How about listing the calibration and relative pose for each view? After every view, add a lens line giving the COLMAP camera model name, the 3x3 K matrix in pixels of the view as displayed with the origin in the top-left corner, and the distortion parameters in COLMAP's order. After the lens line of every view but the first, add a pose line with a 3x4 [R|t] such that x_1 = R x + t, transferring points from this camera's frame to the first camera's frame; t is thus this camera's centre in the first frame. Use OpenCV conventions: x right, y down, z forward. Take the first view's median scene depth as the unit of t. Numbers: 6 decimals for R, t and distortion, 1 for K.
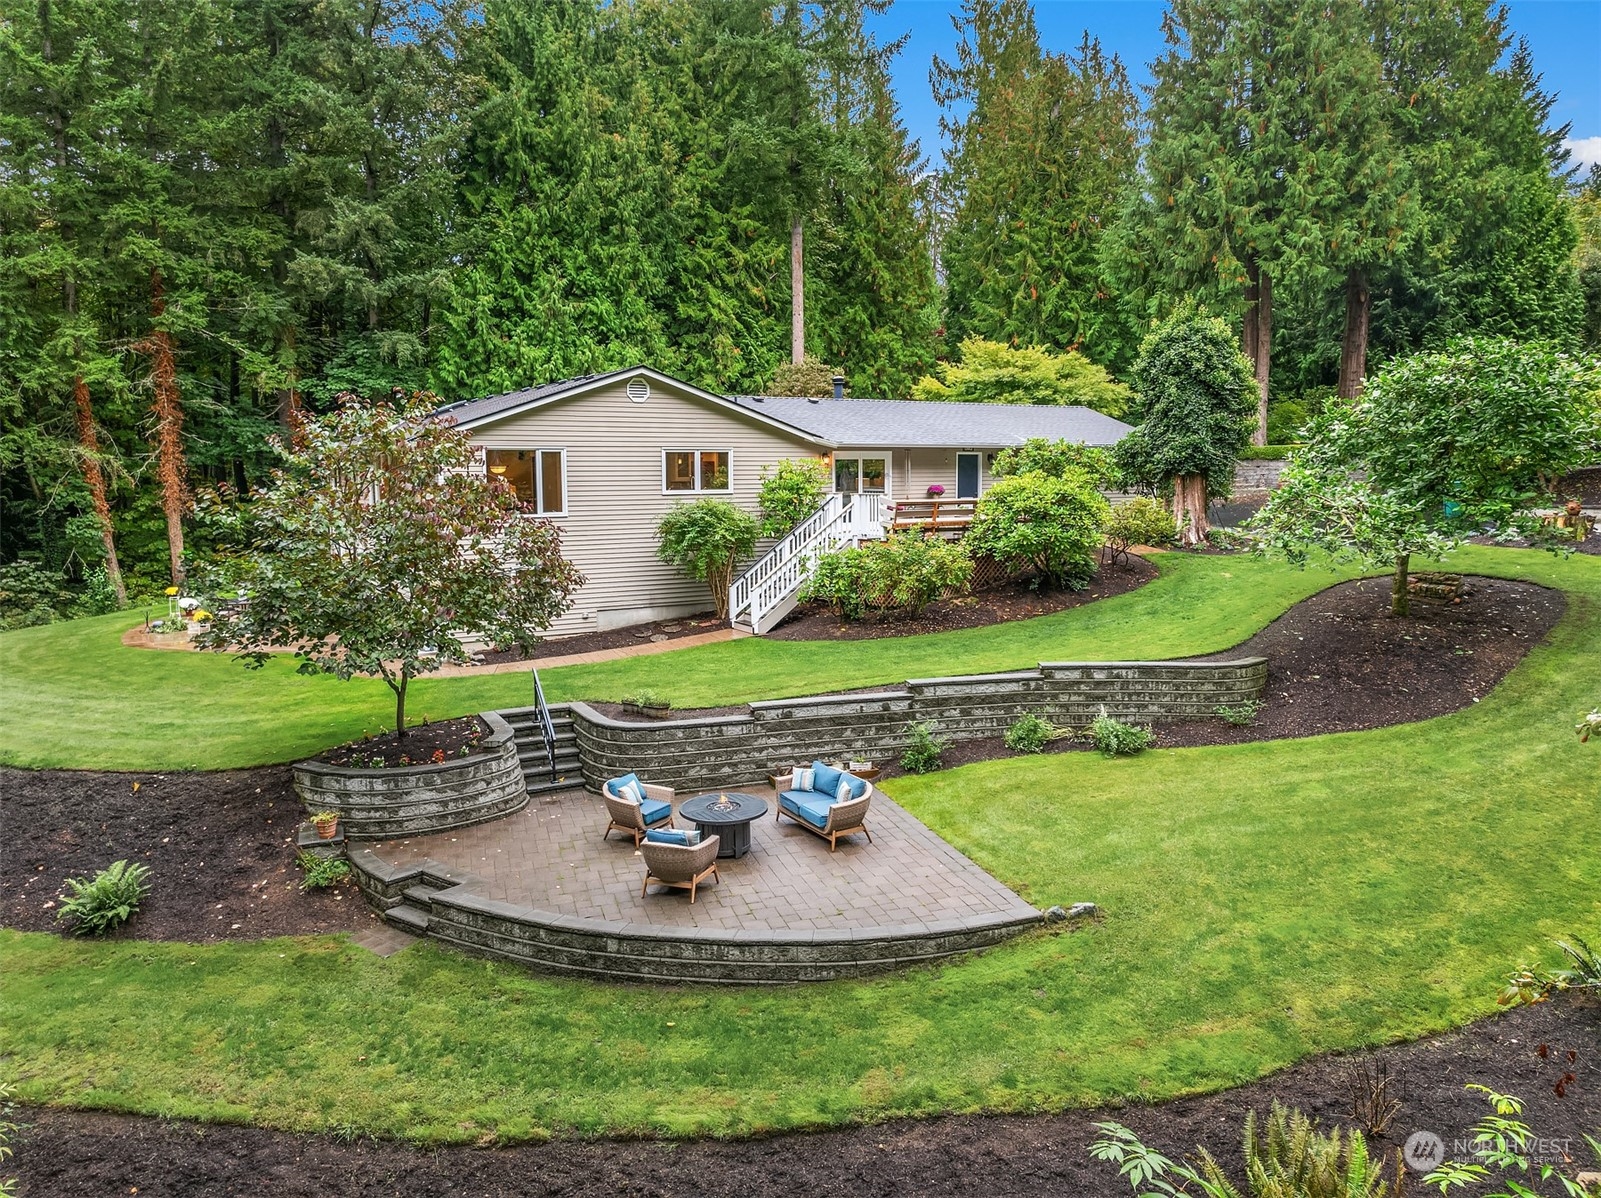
lens RADIAL K [[1215.8, 0, 793.6], [0, 1215.8, 564.4], [0, 0, 1]] dist [-0.032916, -0.004094]
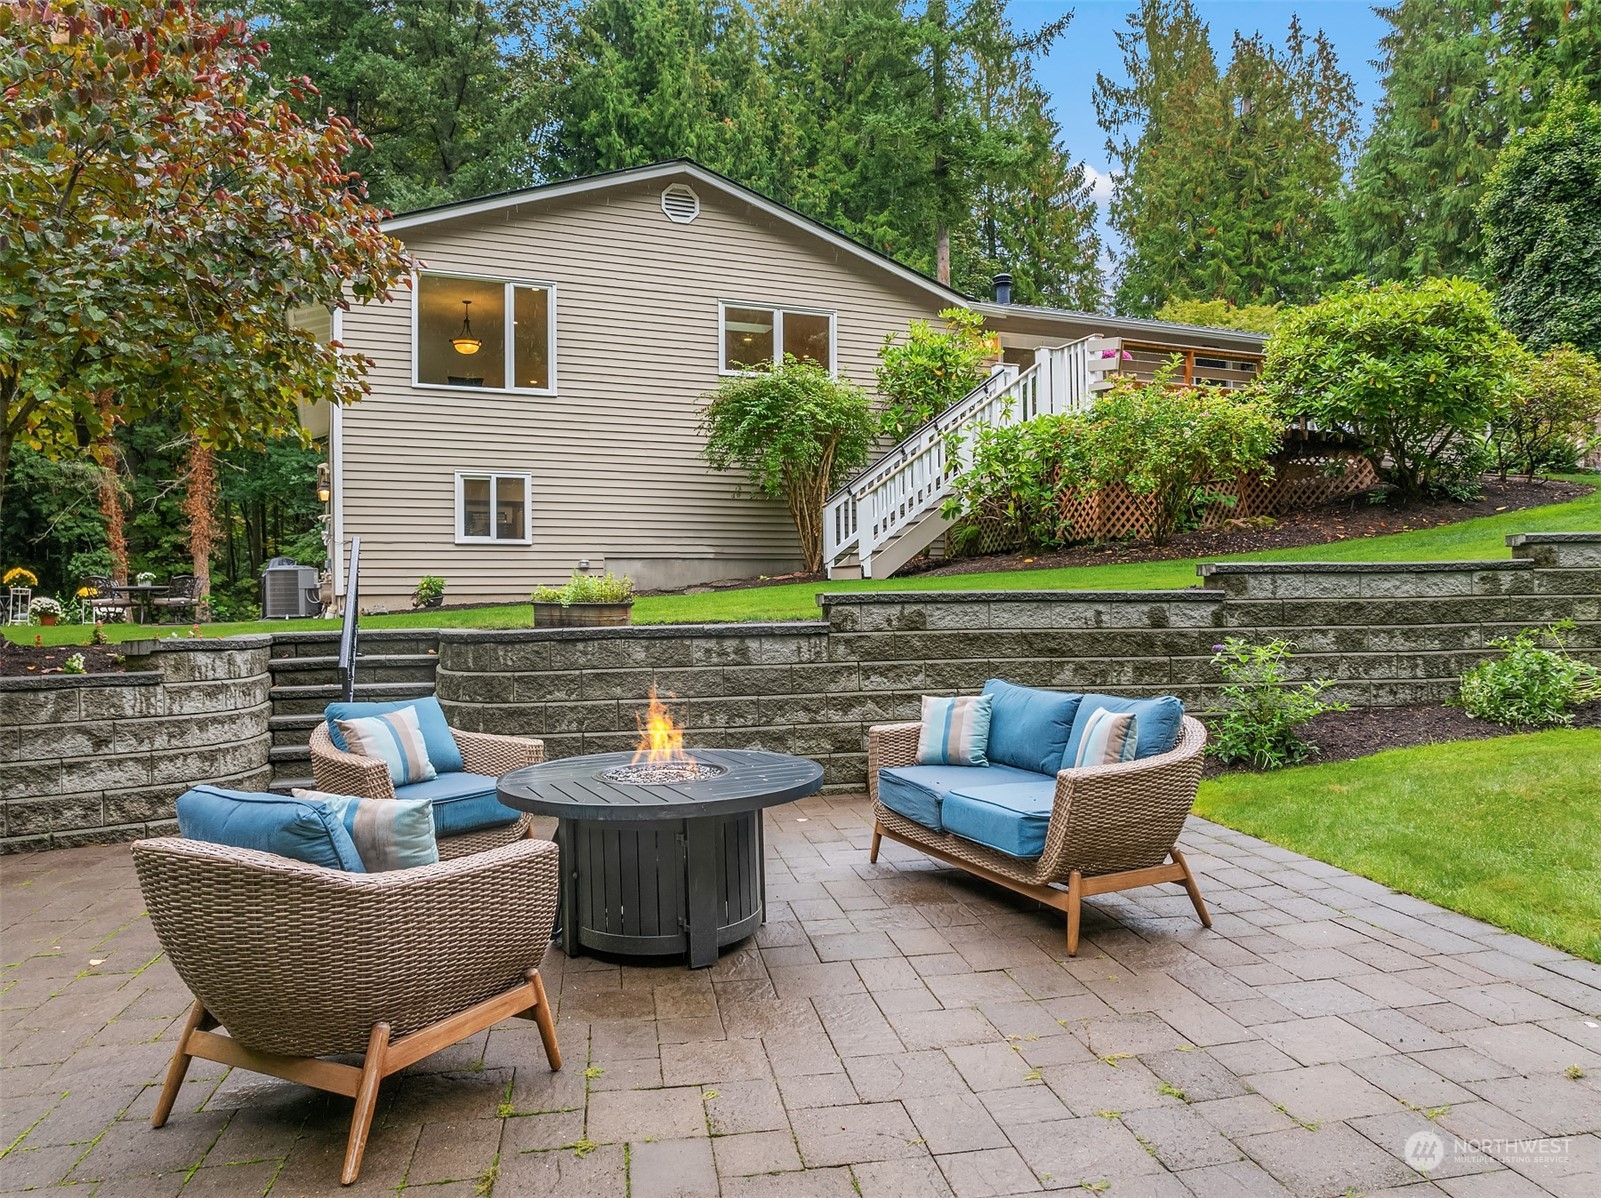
lens RADIAL K [[1129.2, 0, 800.5], [0, 1129.2, 599.0], [0, 0, 1]] dist [-0.044378, 0.001642]
pose [[0.991921, -0.006058, -0.126715, 0.003751], [-0.007879, 0.993988, -0.109202, 0.119920], [0.126615, 0.109318, 0.985910, 0.478139]]
